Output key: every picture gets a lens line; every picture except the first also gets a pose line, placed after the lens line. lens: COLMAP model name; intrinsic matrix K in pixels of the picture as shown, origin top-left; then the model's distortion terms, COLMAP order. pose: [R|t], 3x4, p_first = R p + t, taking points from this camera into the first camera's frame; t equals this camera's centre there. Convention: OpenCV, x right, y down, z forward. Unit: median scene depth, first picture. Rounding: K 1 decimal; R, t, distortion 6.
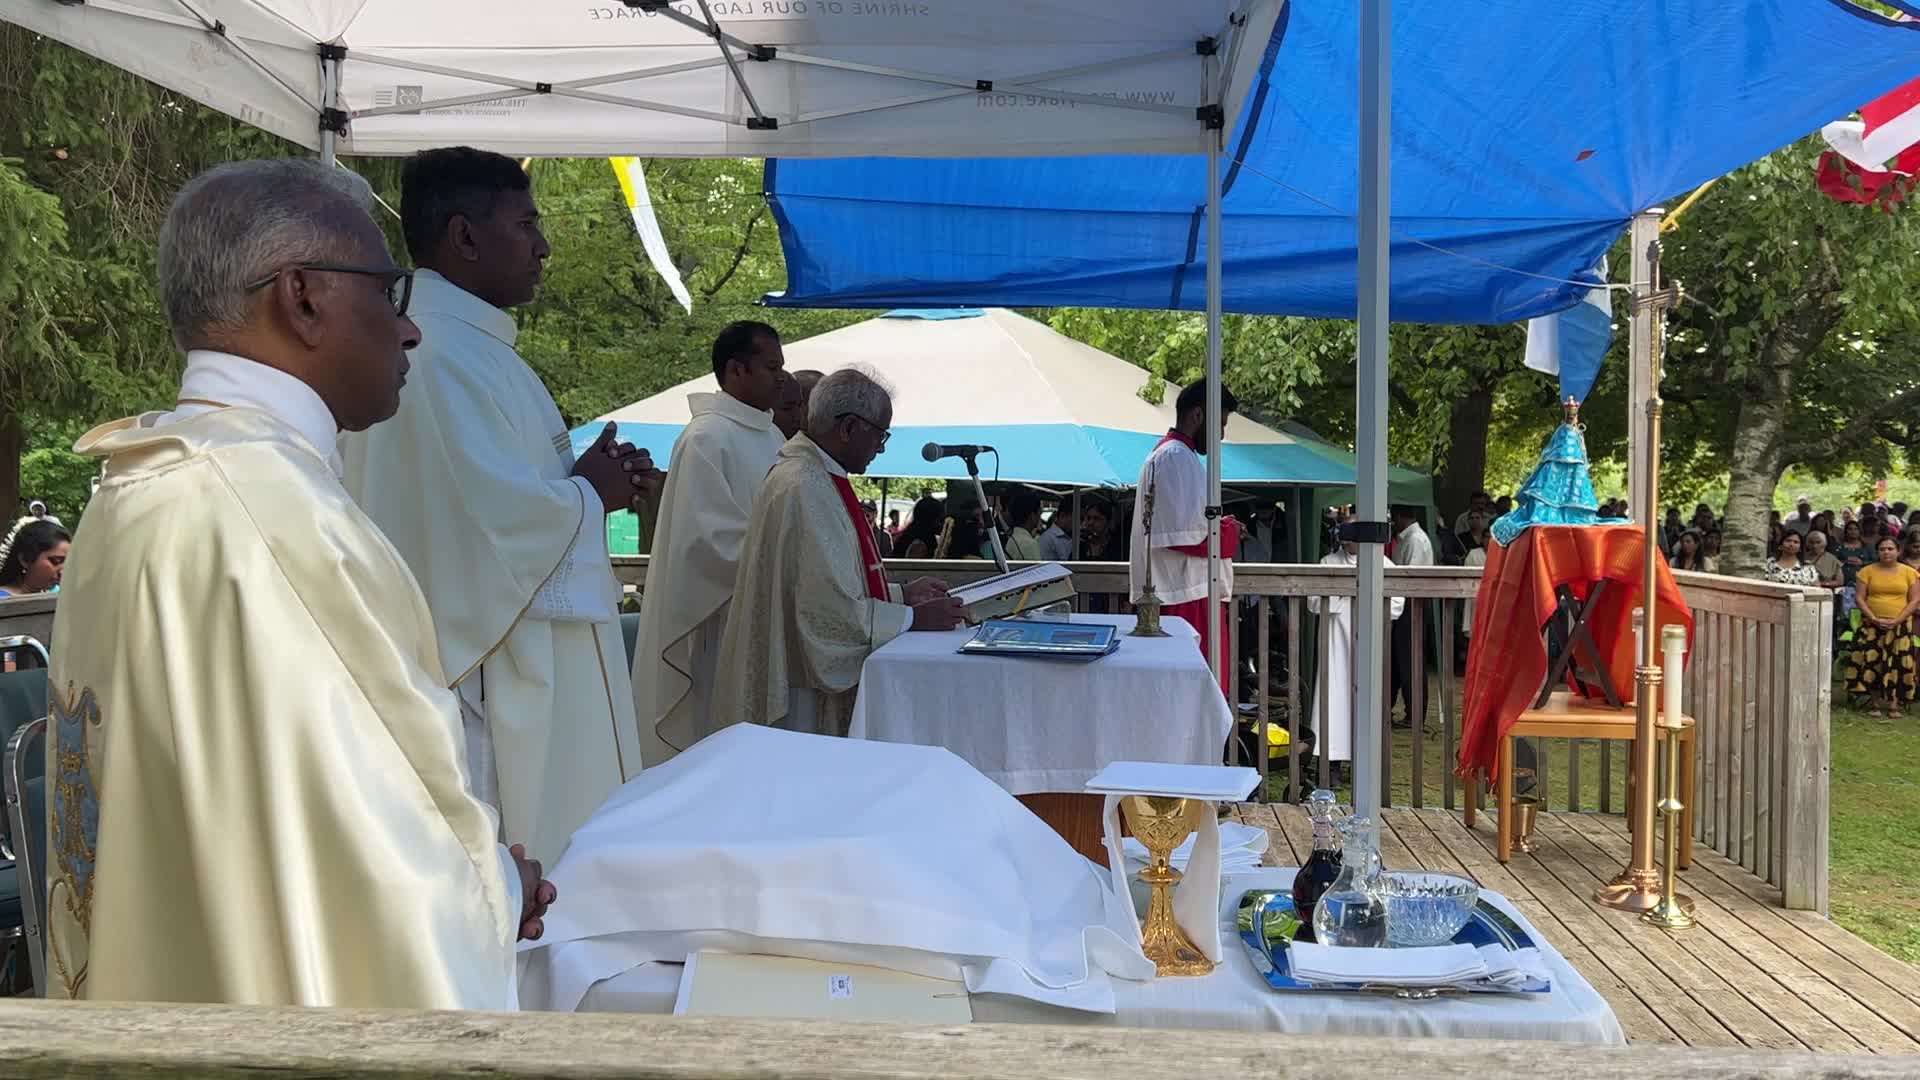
lens RADIAL K [[1668.0, 0, 968.4], [0, 1668.0, 552.5], [0, 0, 1]] dist [0.106234, -0.169481]
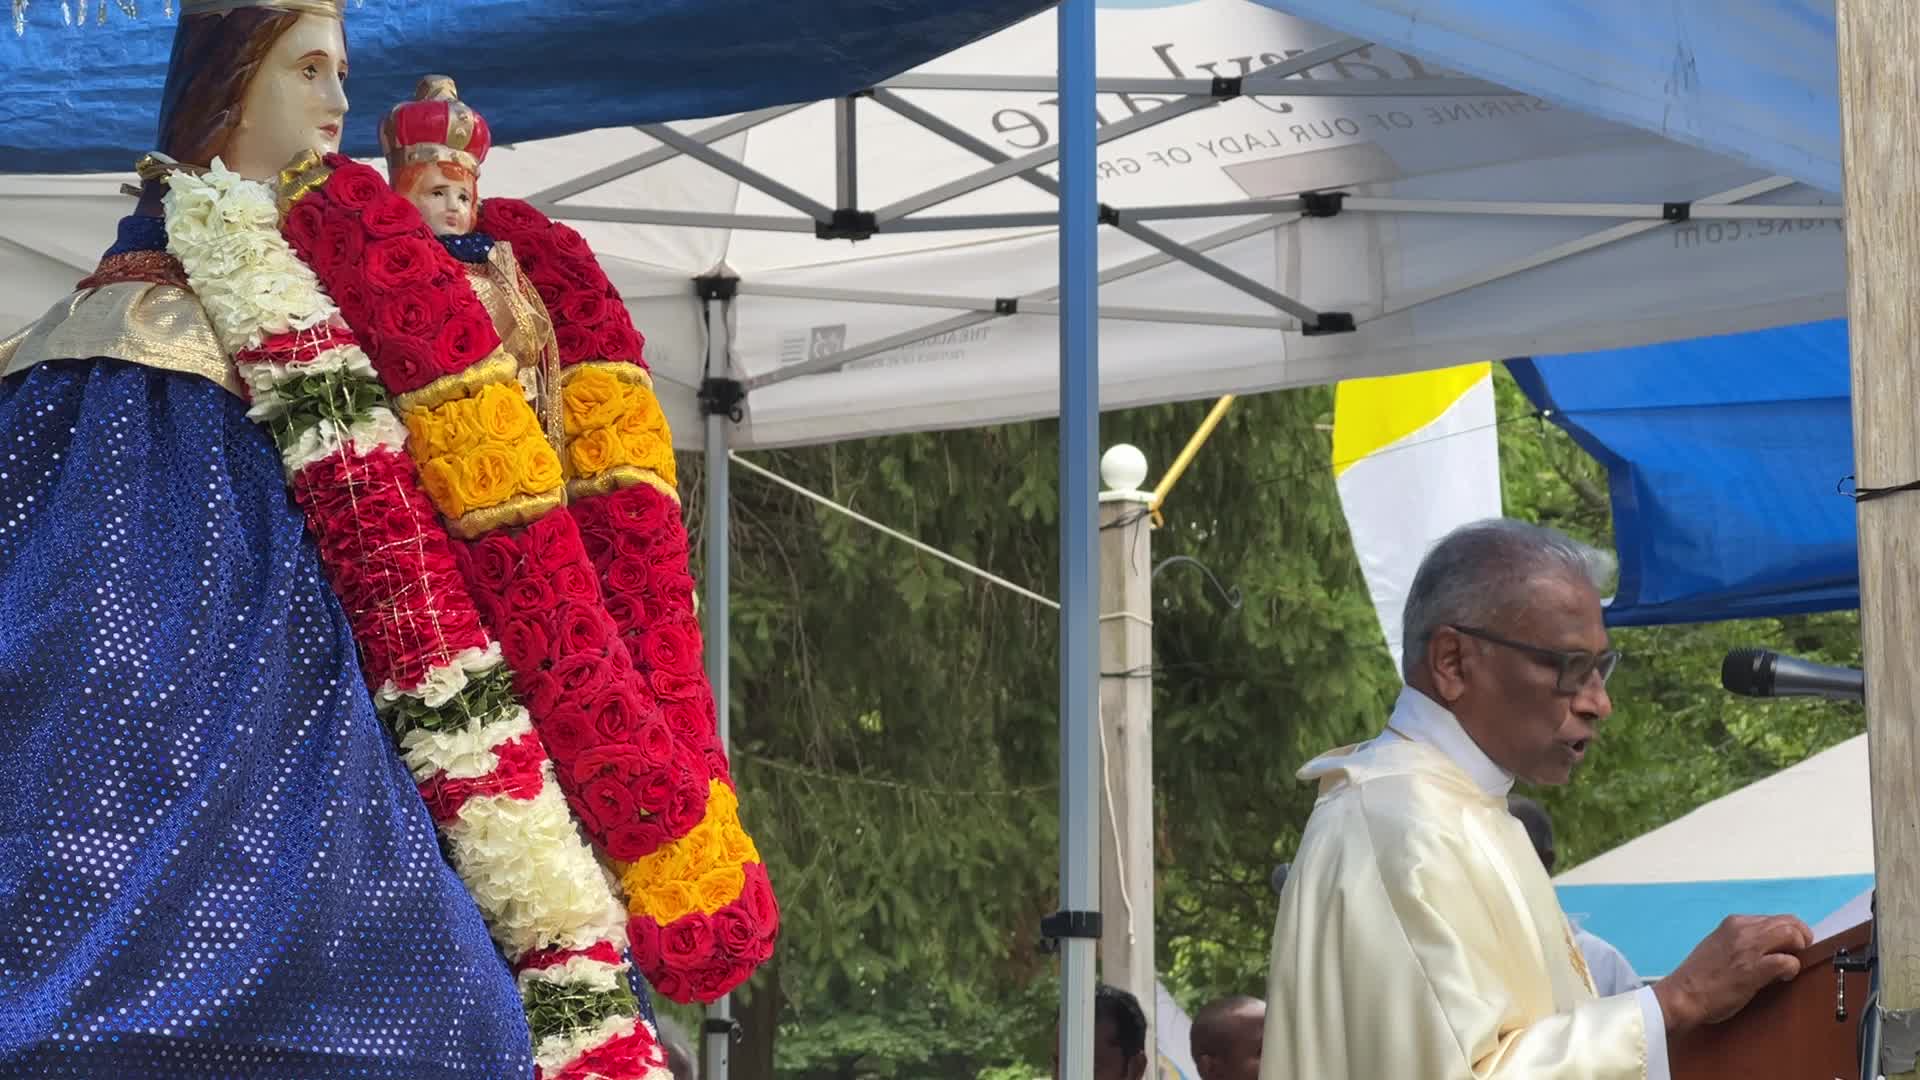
lens RADIAL K [[5028.1, 0, 953.0], [0, 5028.1, 580.2], [0, 0, 1]] dist [-0.547744, 16.265464]
pose [[0.849871, -0.084663, -0.520146, 0.619895], [0.005796, 0.988453, -0.151419, 0.079447], [0.526959, 0.125672, 0.840548, -0.449252]]
